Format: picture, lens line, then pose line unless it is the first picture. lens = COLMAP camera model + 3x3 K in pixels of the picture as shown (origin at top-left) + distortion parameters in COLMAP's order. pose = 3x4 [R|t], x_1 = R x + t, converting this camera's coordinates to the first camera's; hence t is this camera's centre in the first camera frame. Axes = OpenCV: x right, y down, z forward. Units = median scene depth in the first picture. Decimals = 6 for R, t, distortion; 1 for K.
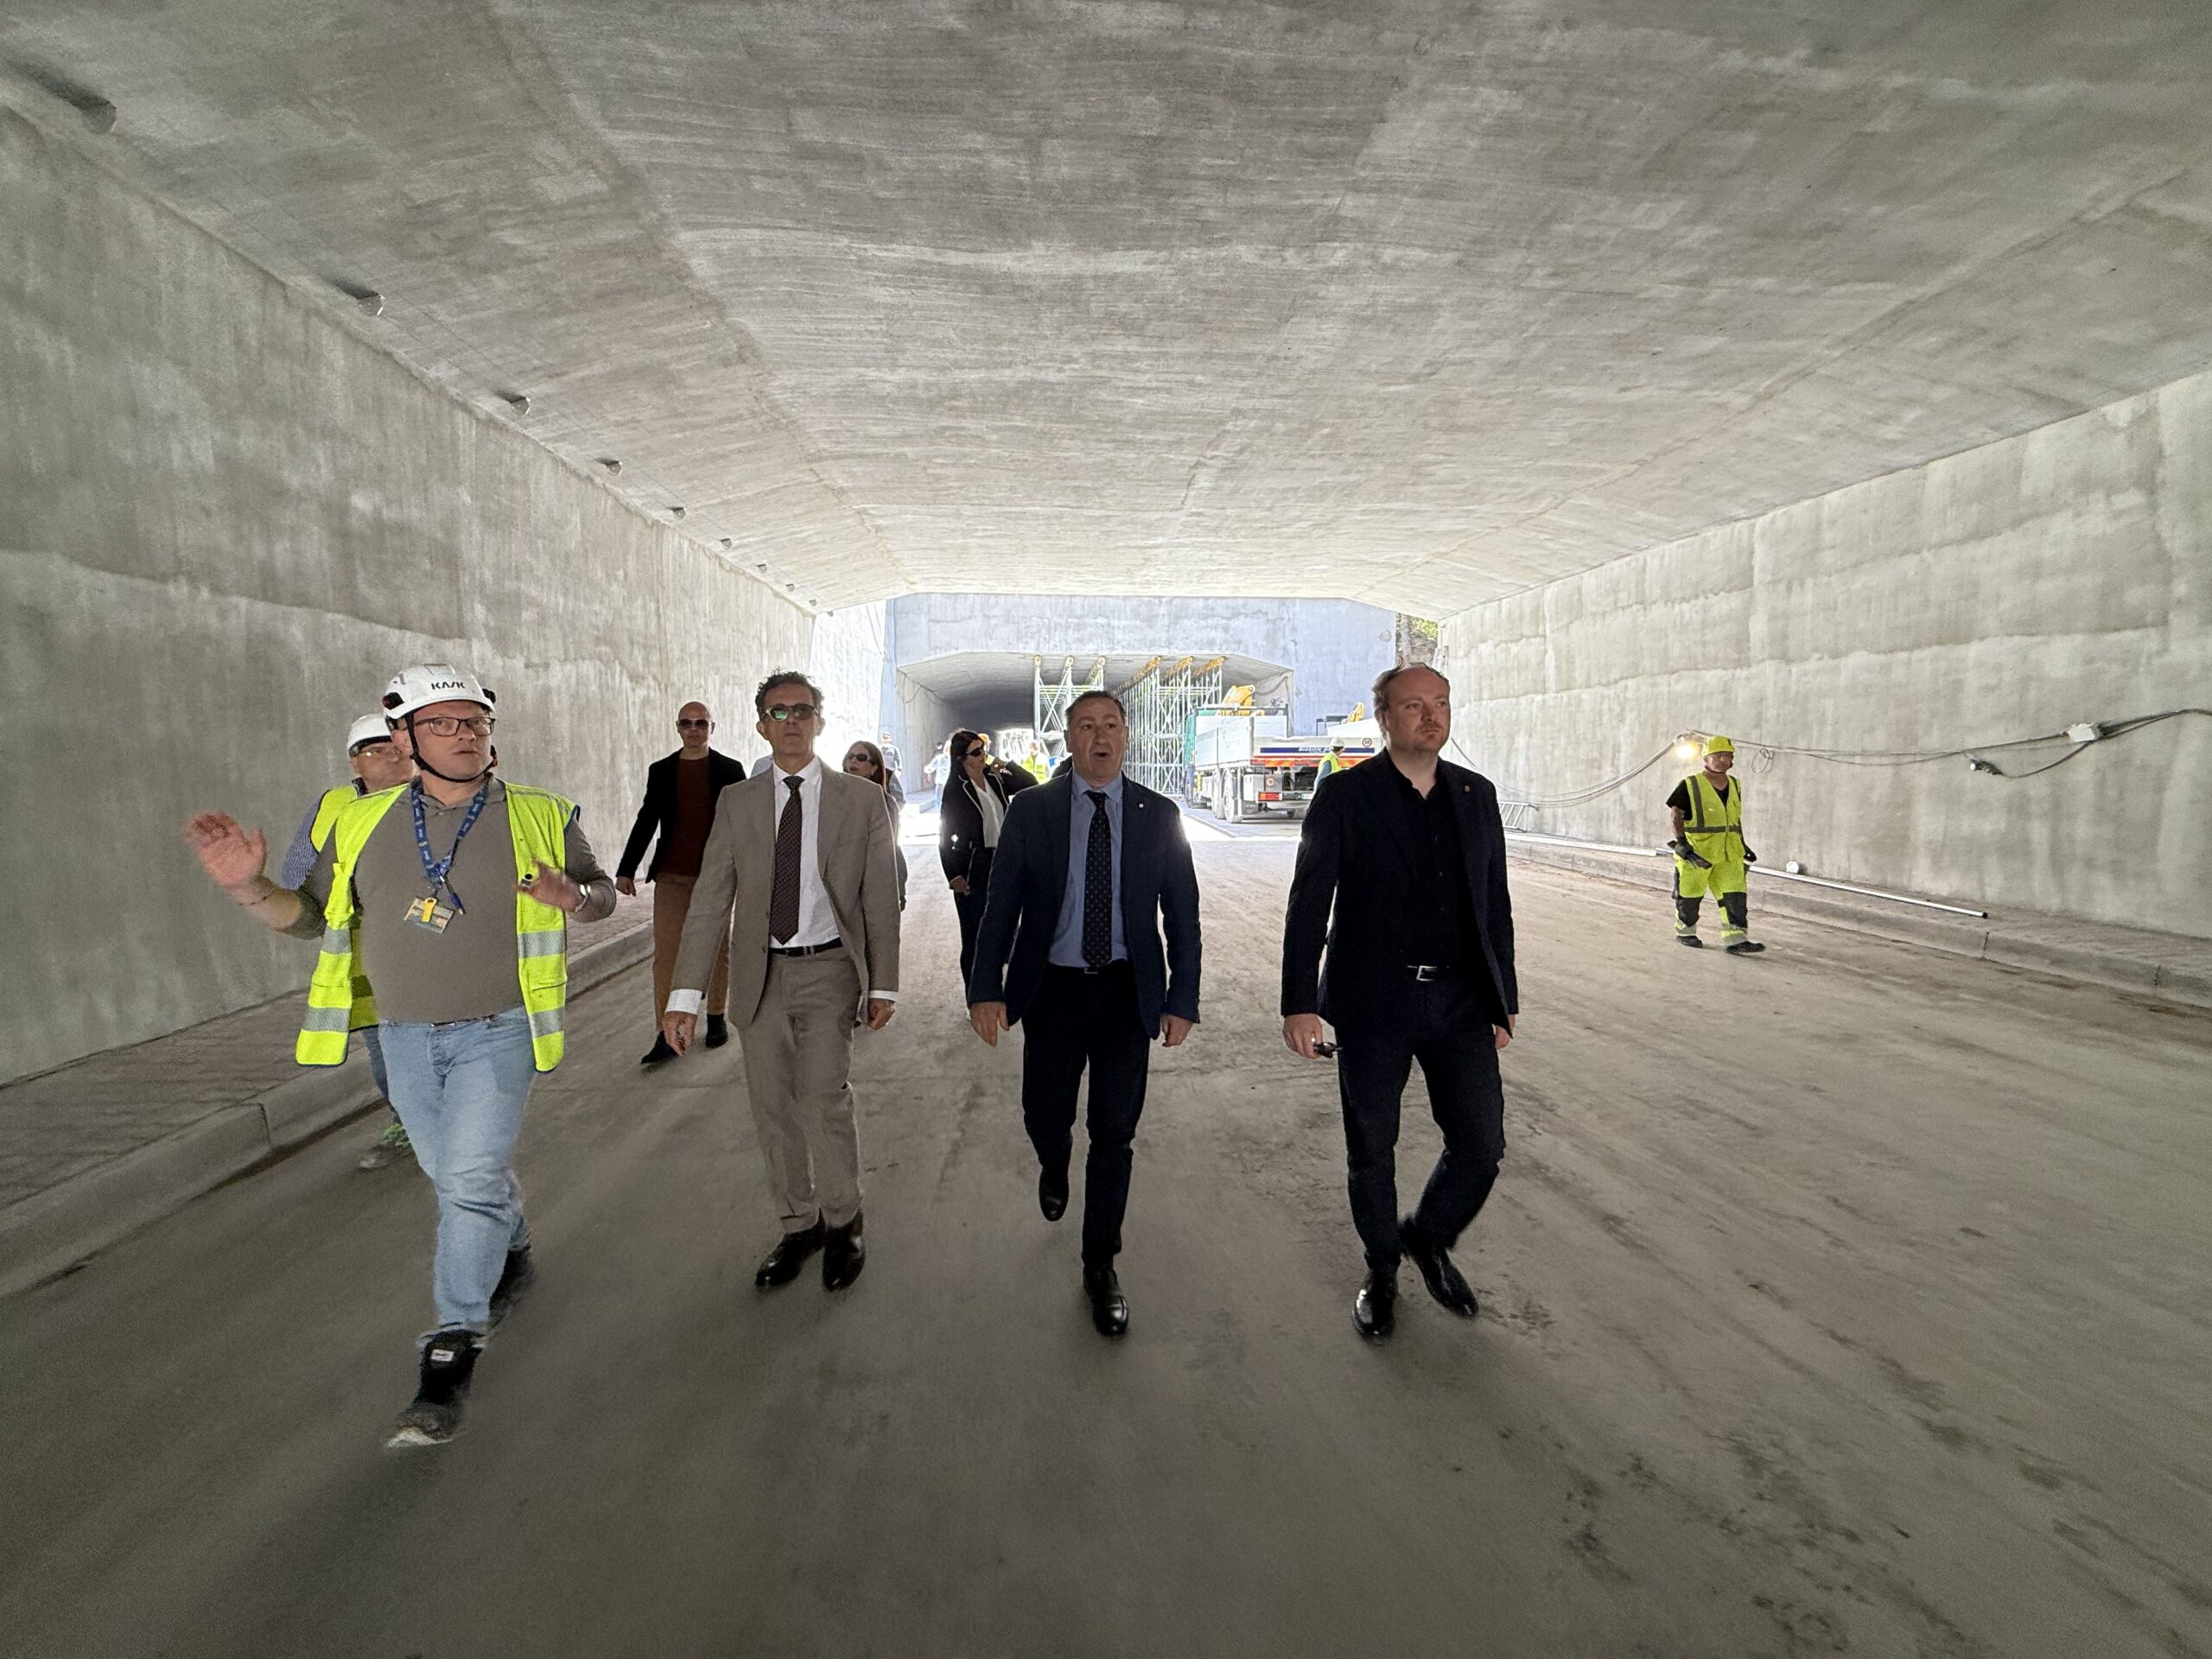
lens RADIAL K [[887.9, 0, 1103.8], [0, 887.9, 824.0], [0, 0, 1]] dist [-0.000024, 0.000173]
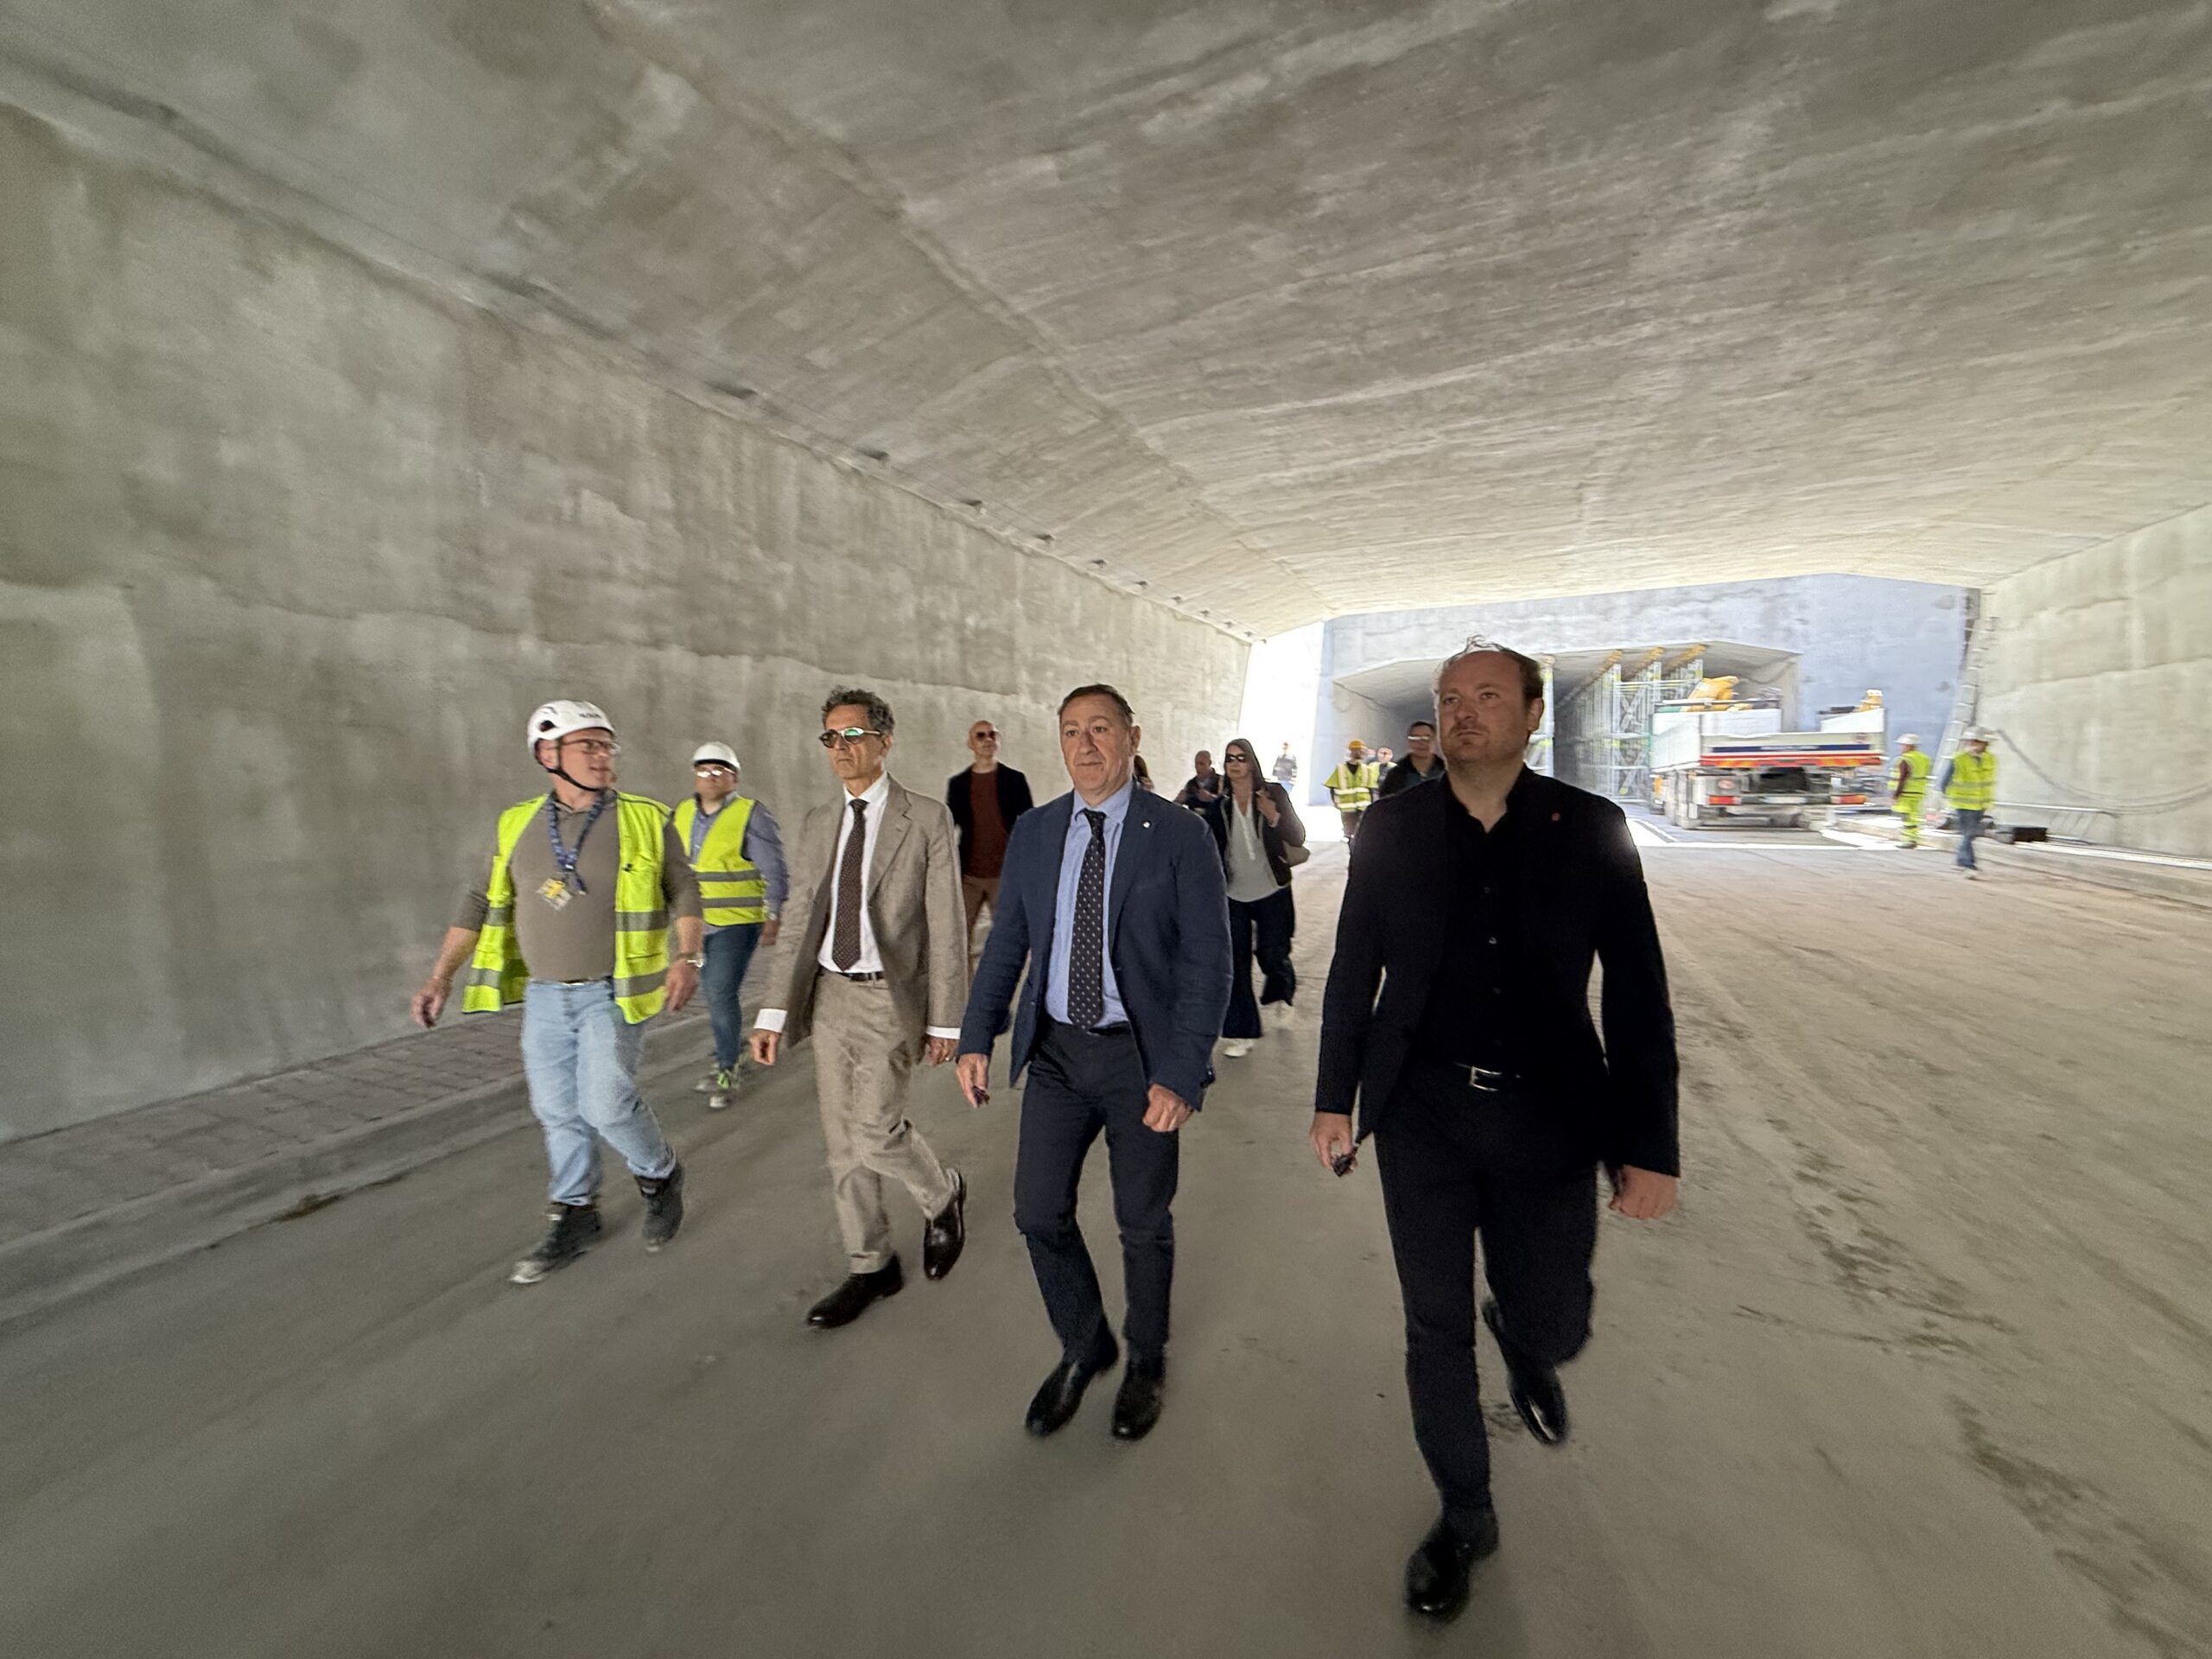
lens RADIAL K [[890.9, 0, 1098.7], [0, 890.9, 829.7], [0, 0, 1]] dist [0.002000, 0.000050]
pose [[0.874588, 0.020099, -0.484450, 0.127511], [-0.020770, 0.999776, 0.003982, 0.017005], [0.484422, 0.006579, 0.874810, -0.219143]]
